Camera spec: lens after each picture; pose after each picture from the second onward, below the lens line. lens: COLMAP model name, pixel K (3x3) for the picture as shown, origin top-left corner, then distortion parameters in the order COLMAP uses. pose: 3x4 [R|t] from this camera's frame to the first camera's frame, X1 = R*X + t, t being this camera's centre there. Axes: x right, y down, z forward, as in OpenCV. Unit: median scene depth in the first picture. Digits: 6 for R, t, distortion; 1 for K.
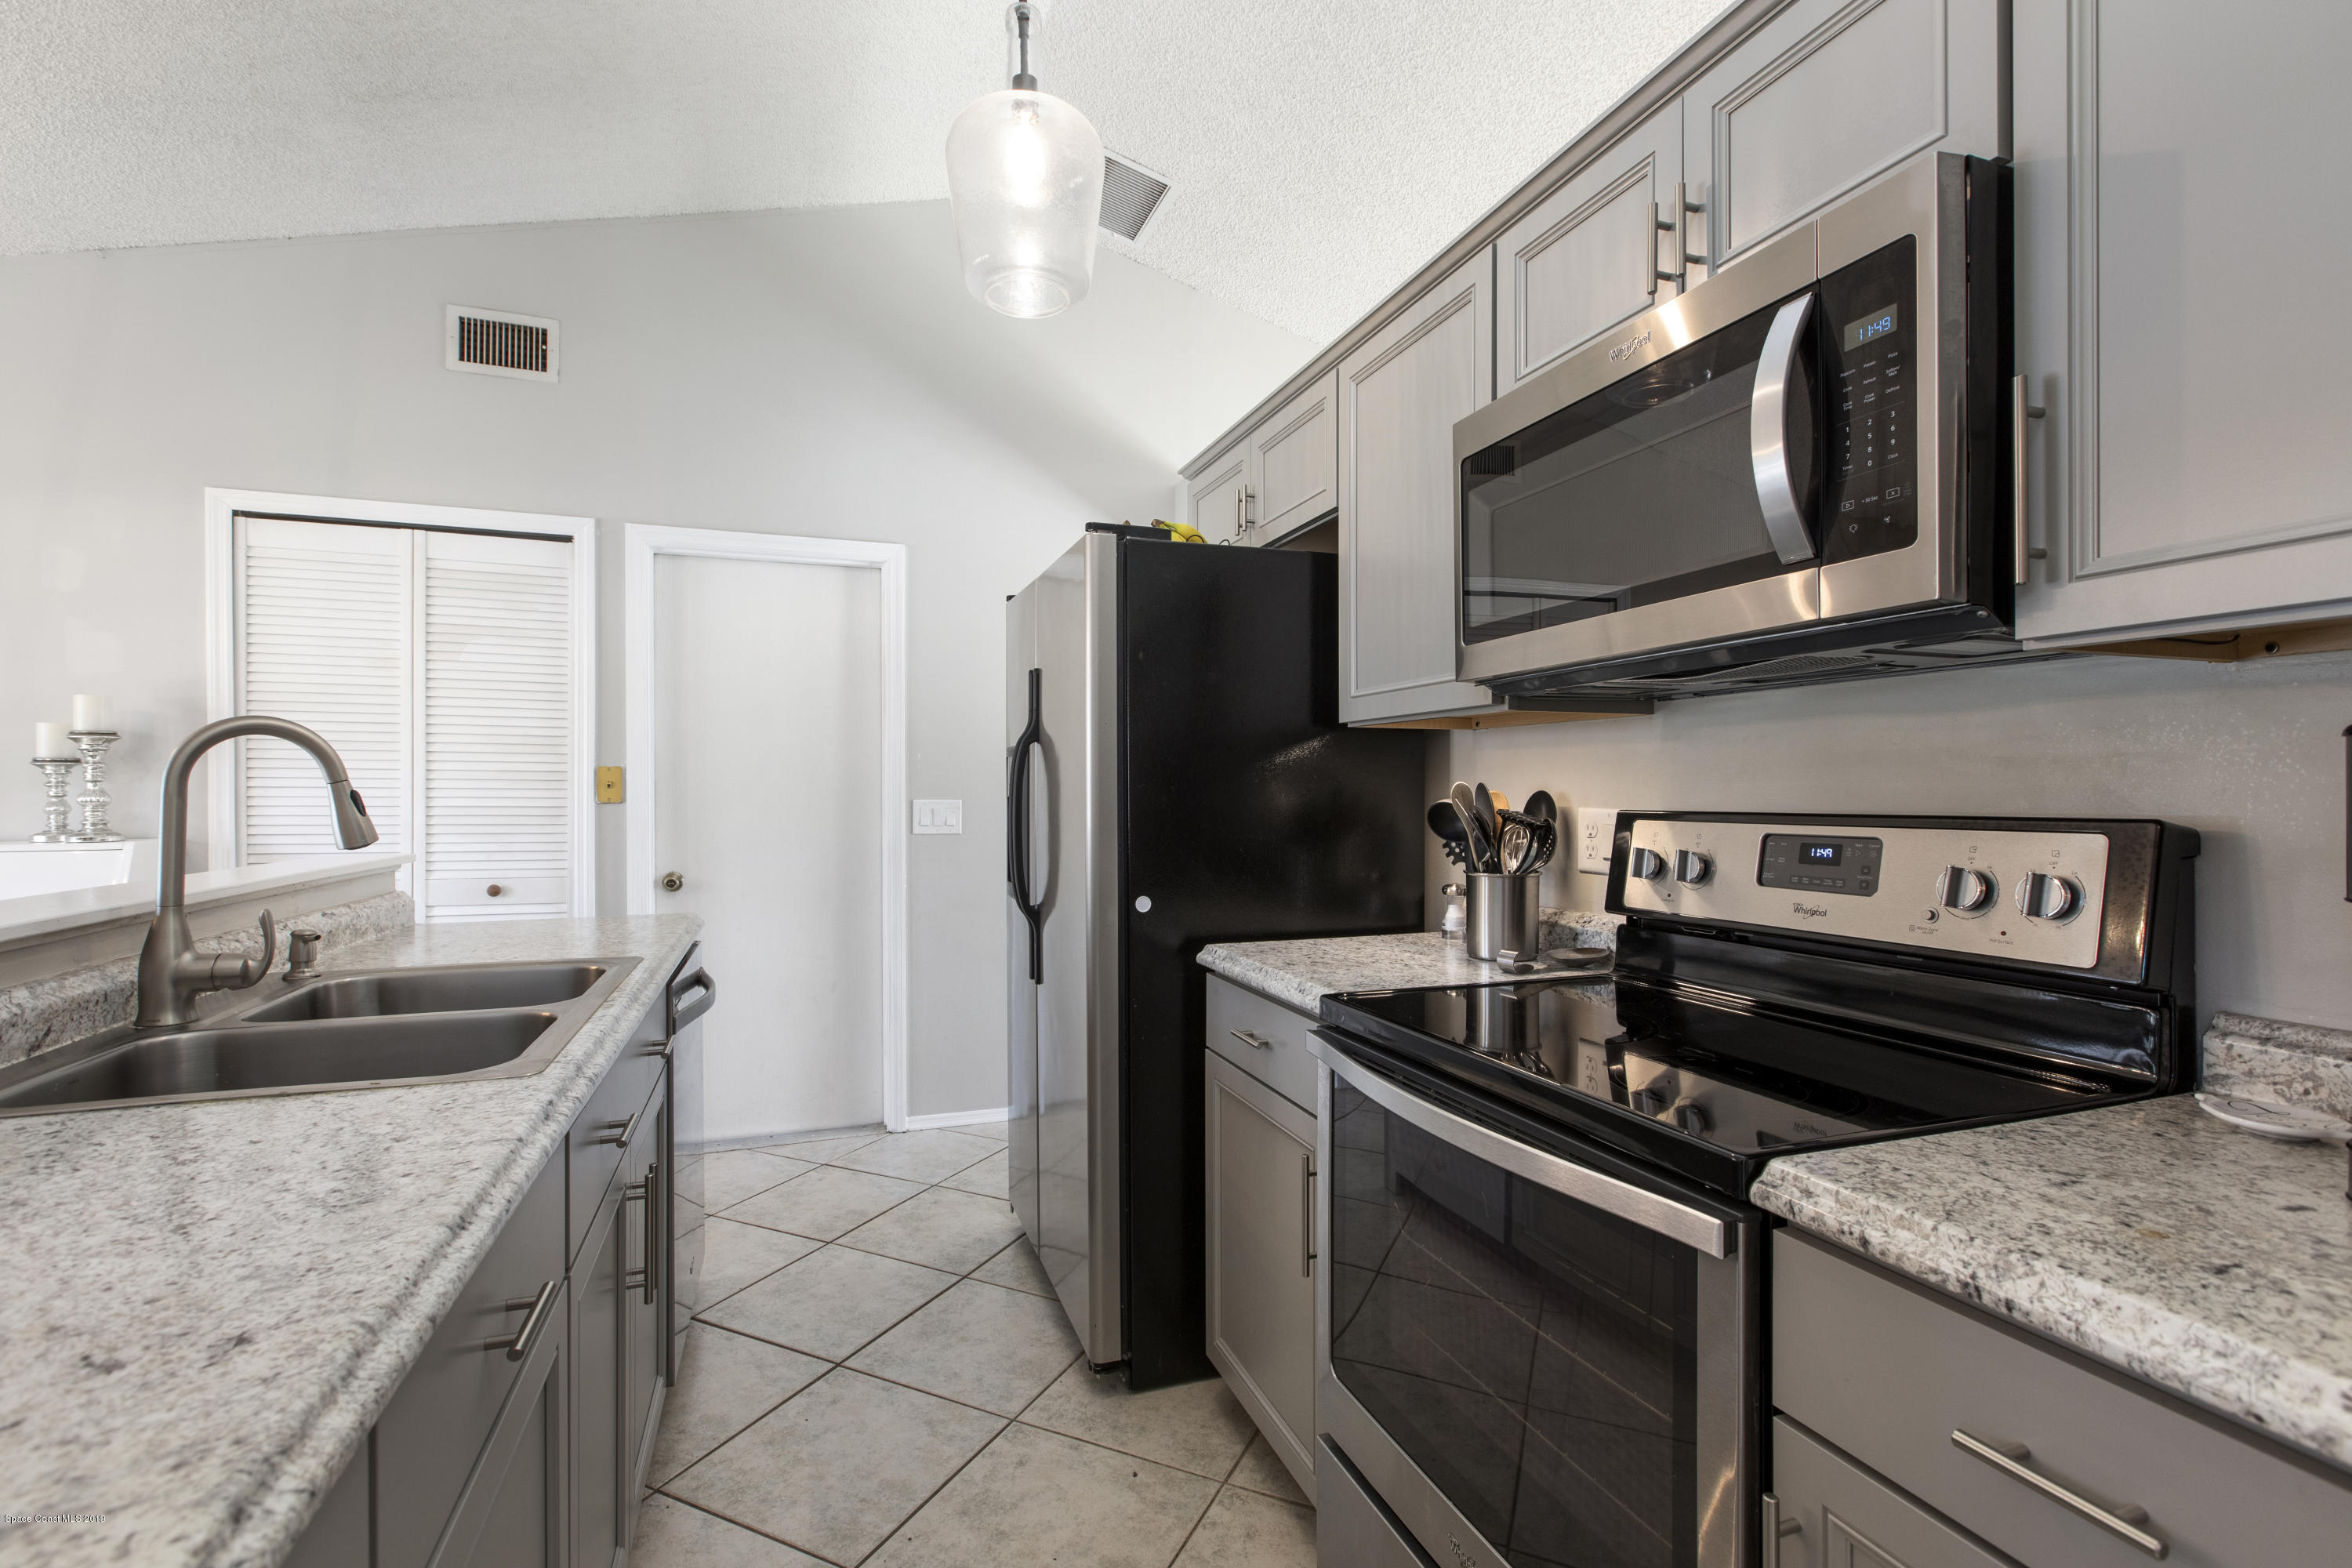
lens RADIAL K [[1059.9, 0, 1150.9], [0, 1059.9, 788.8], [0, 0, 1]] dist [0.004897, -0.001212]
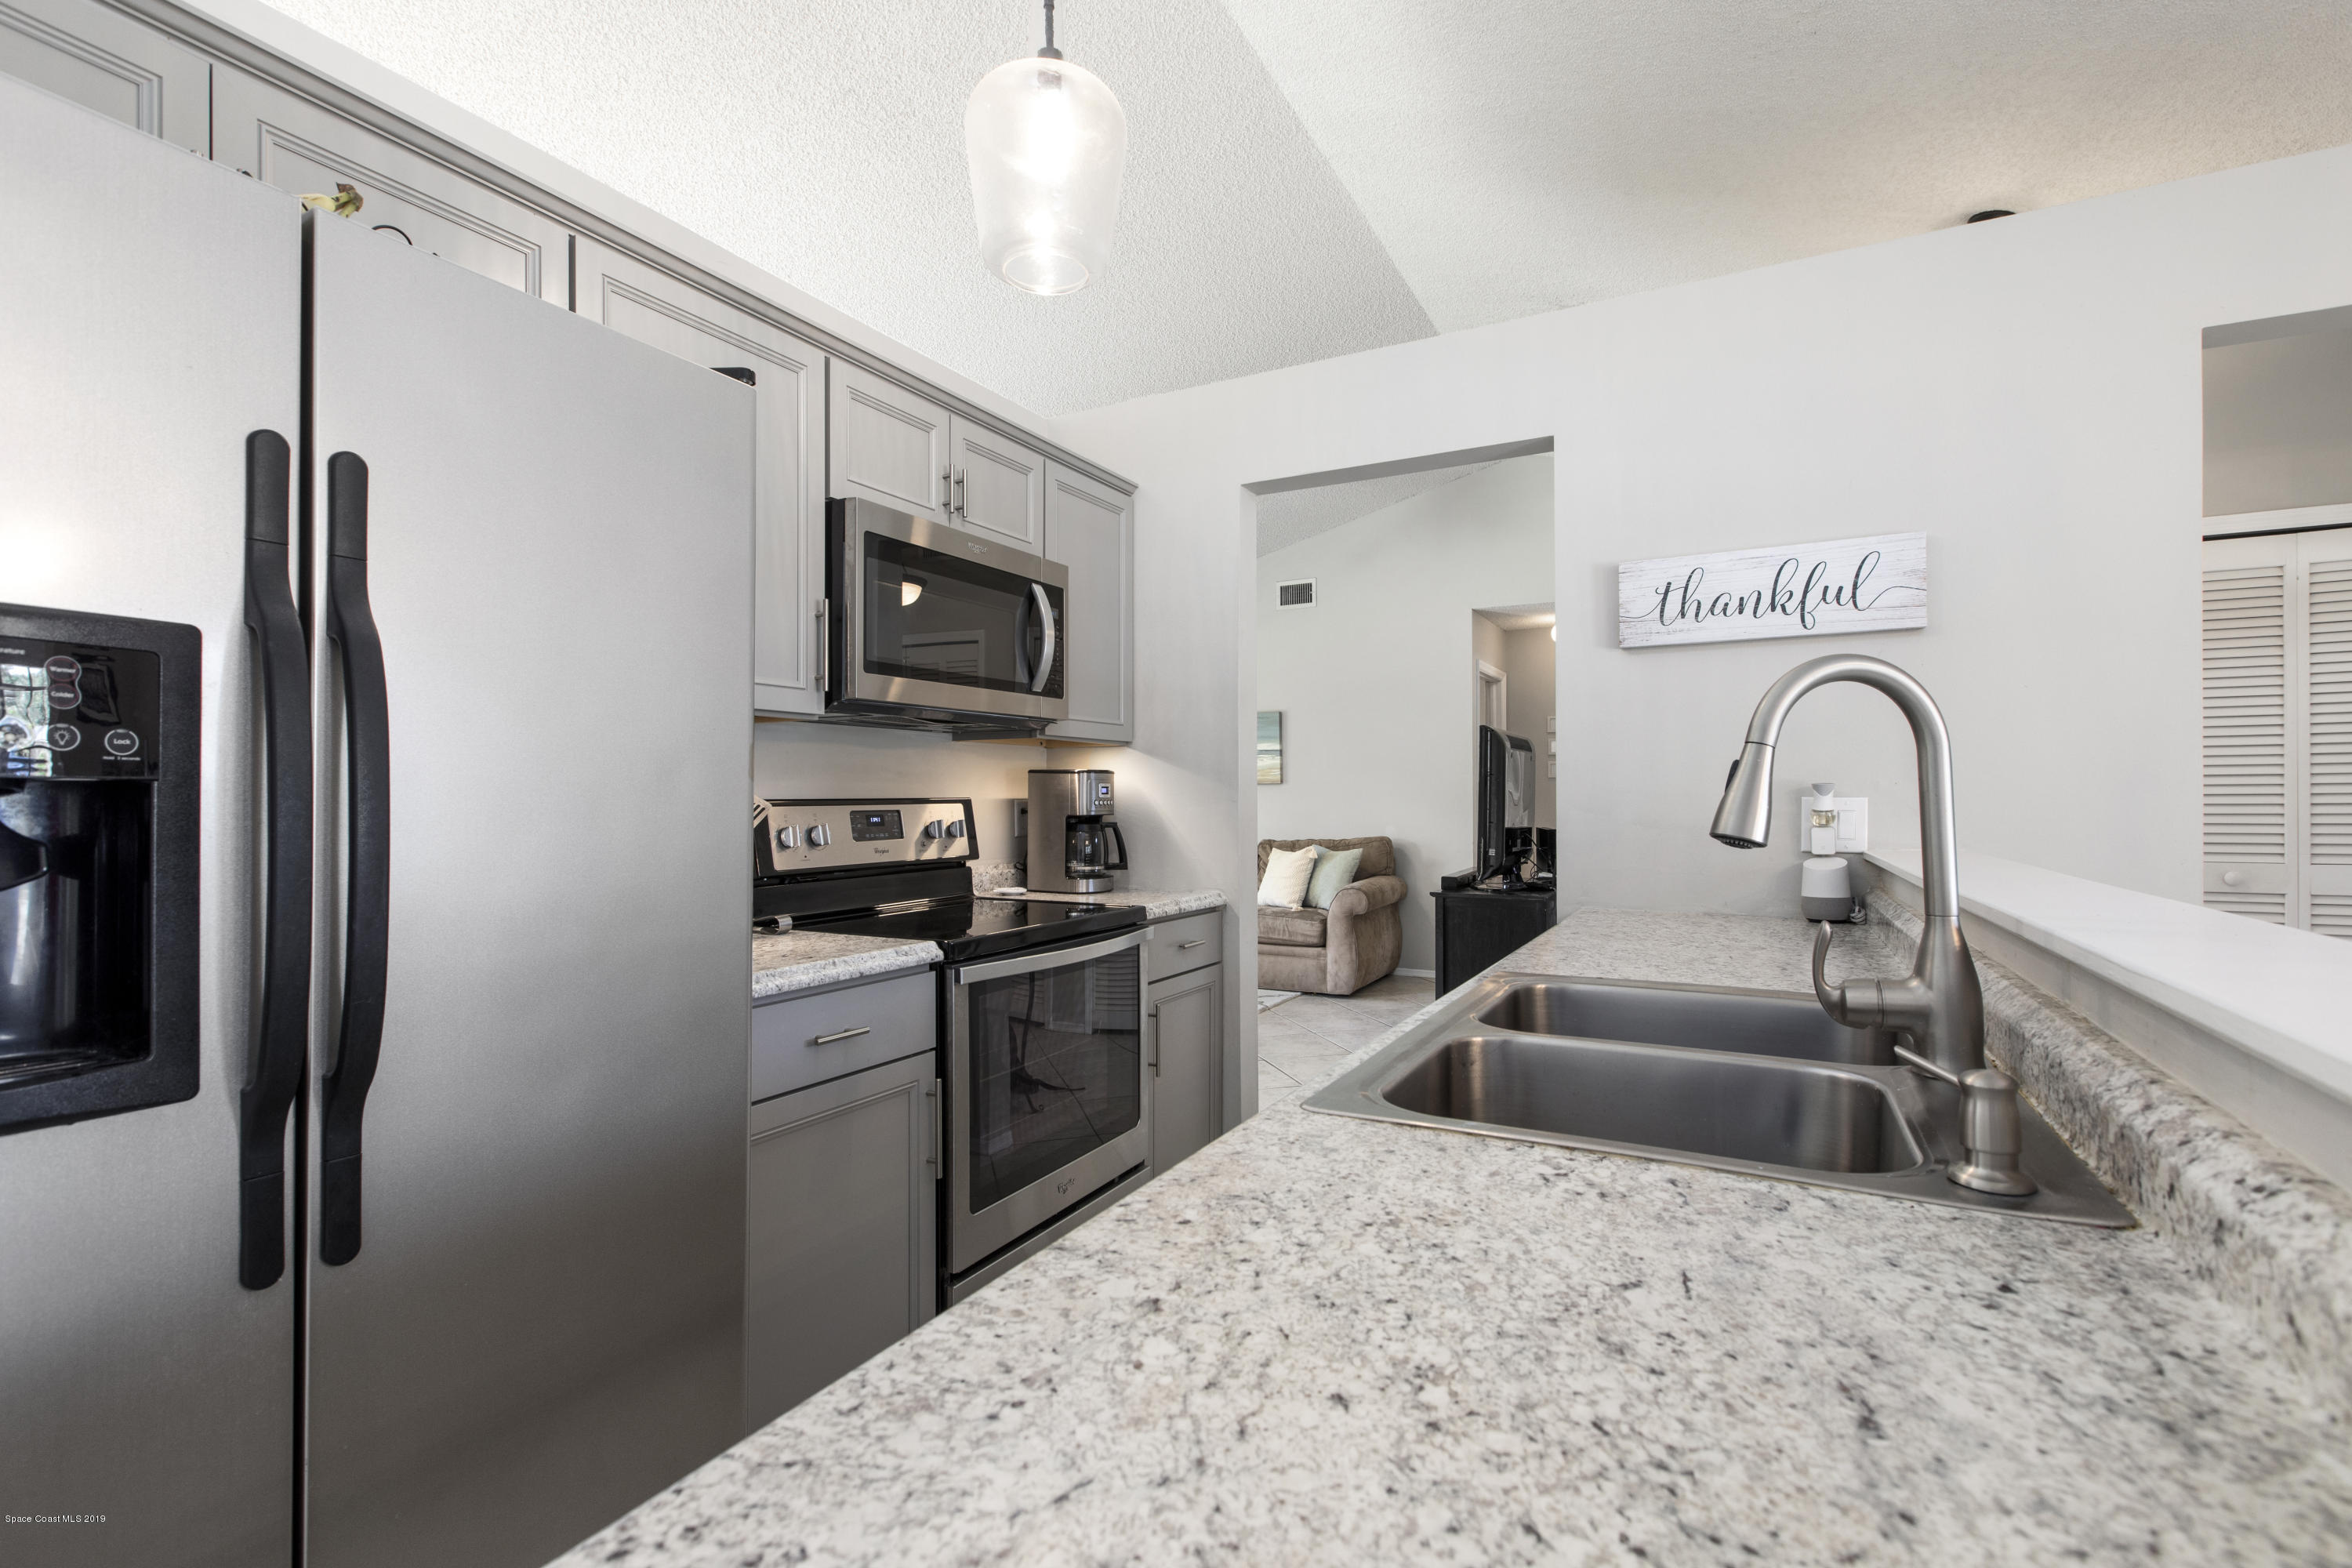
lens RADIAL K [[1059.9, 0, 1197.4], [0, 1059.9, 783.6], [0, 0, 1]] dist [0.004897, -0.001212]
pose [[-0.692601, 0.016595, 0.721130, -0.594109], [0.006559, 0.999839, -0.016709, 0.022511], [-0.721291, -0.006843, -0.692599, 0.714604]]
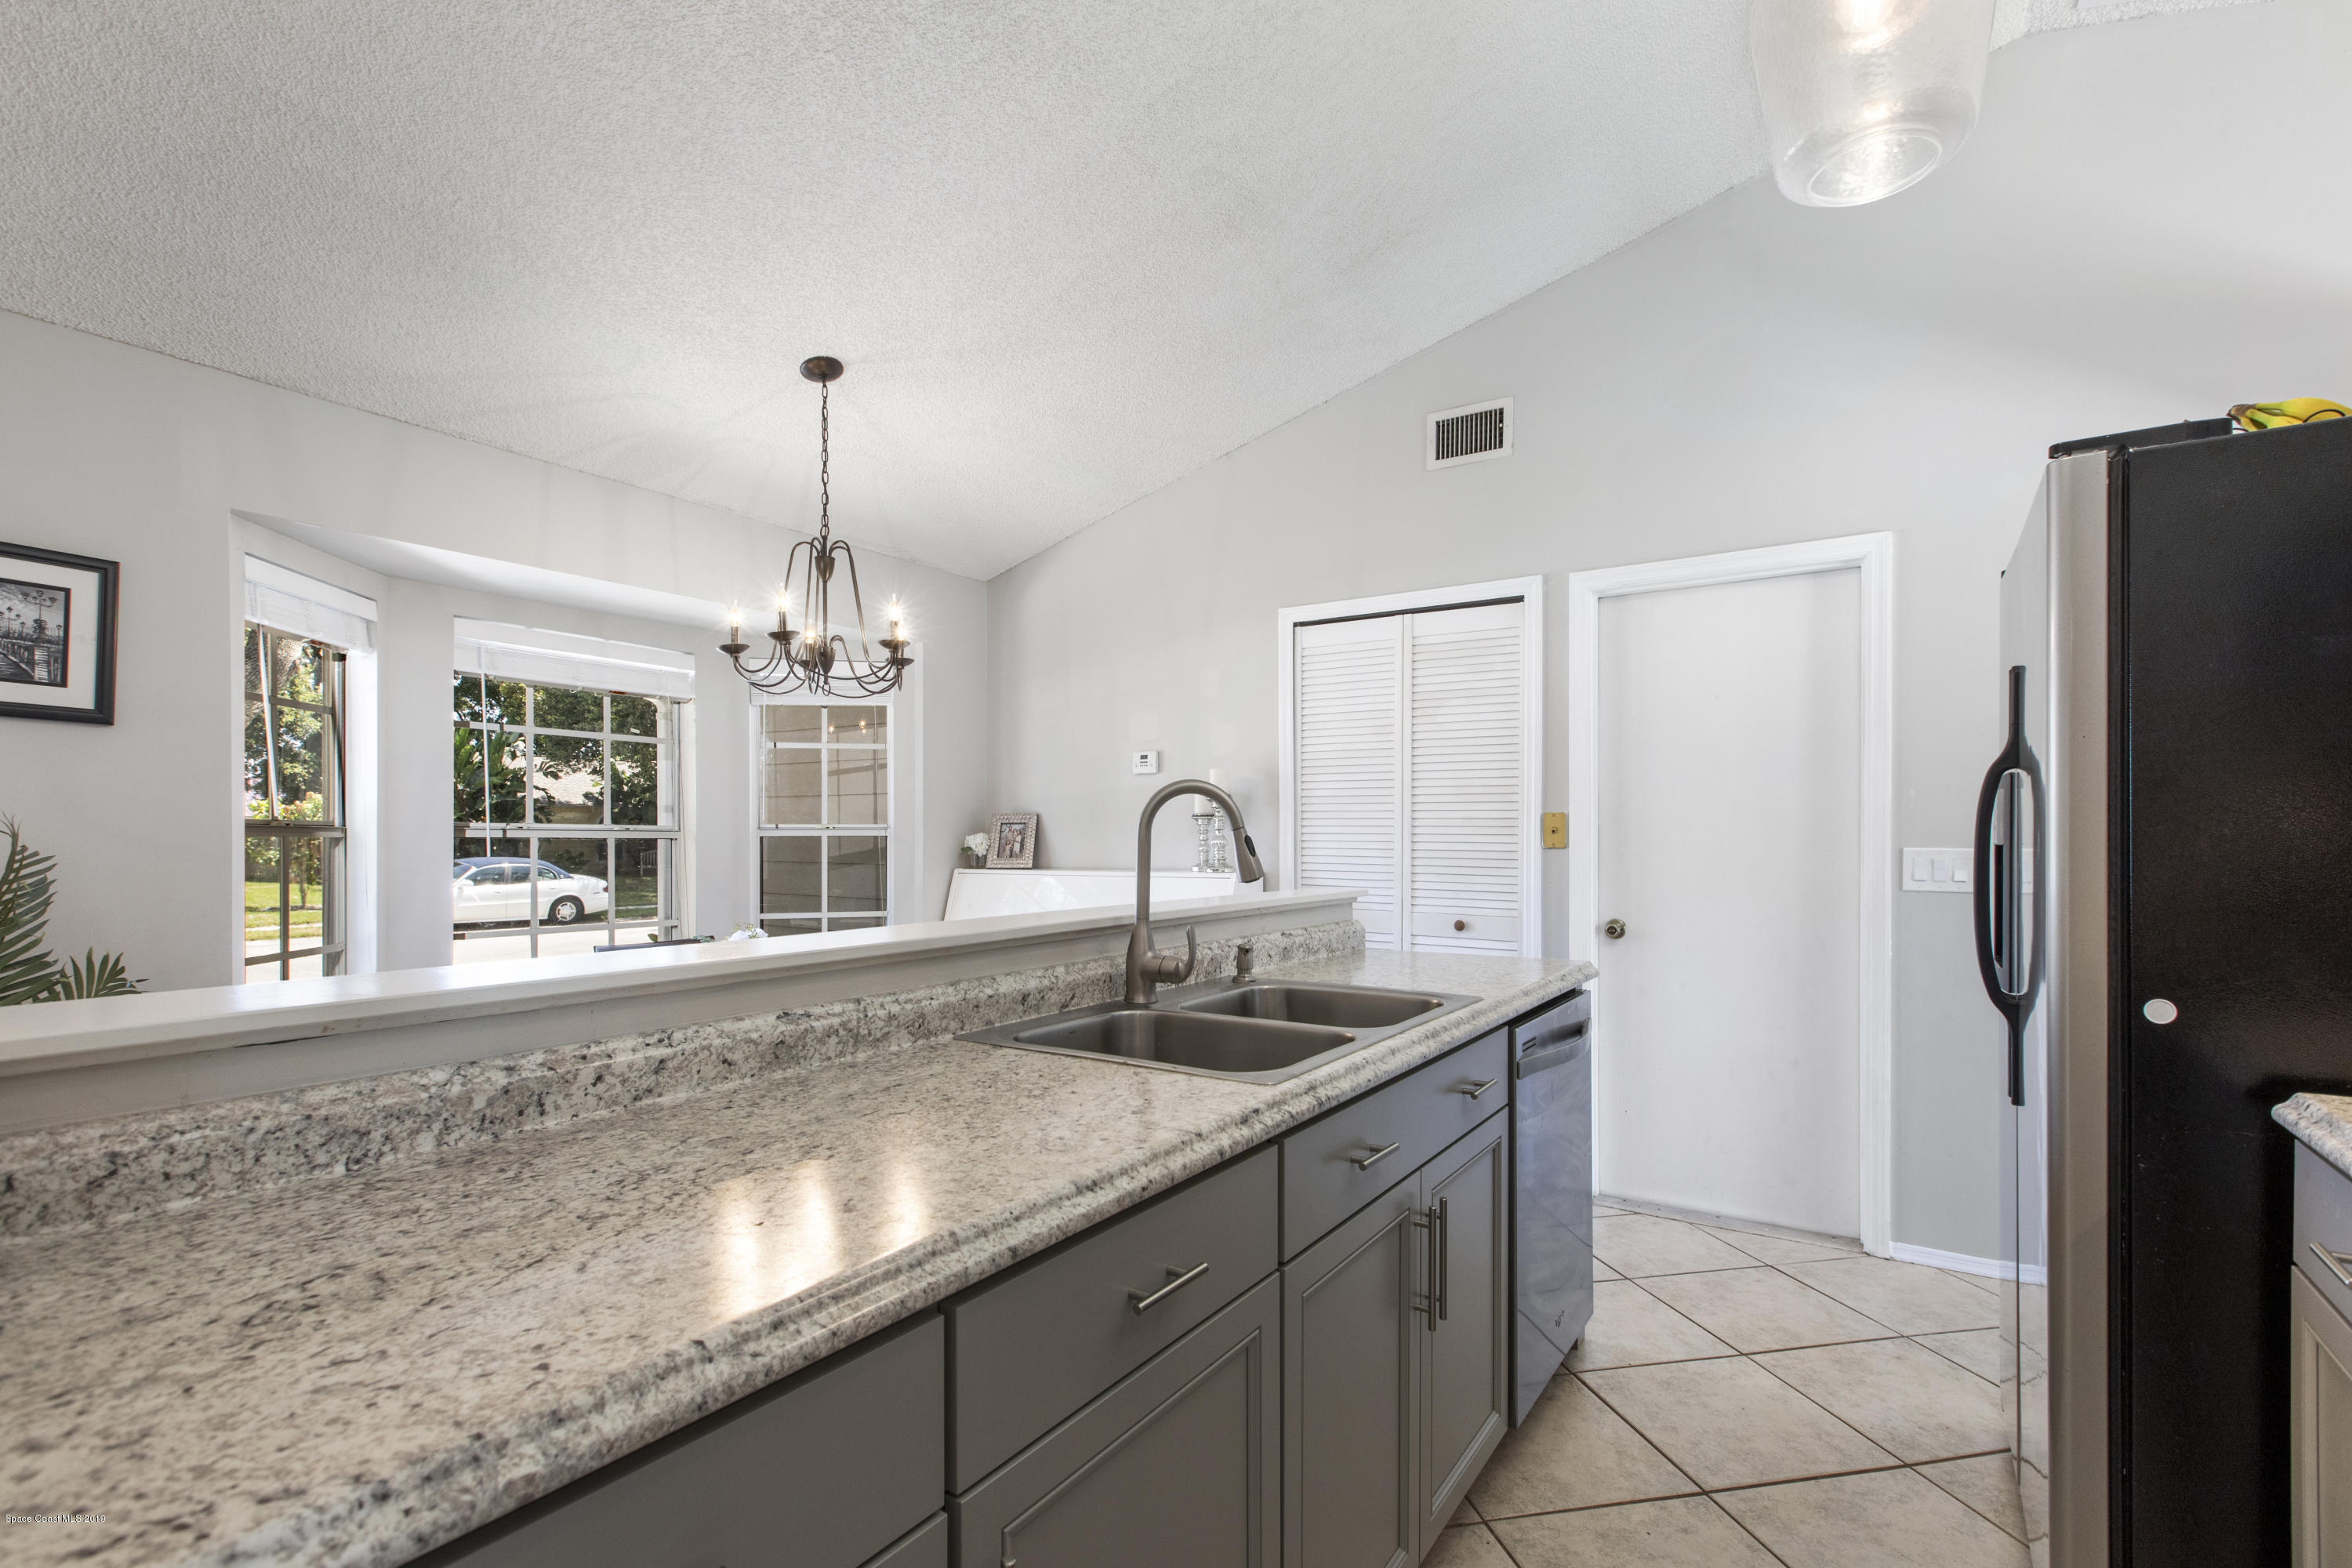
lens RADIAL K [[1059.9, 0, 1149.9], [0, 1059.9, 840.1], [0, 0, 1]] dist [0.004897, -0.001212]
pose [[0.597150, 0.002626, -0.802126, 0.159776], [0.001553, 0.999989, 0.004430, 0.000382], [0.802128, -0.003891, 0.597139, 0.133800]]
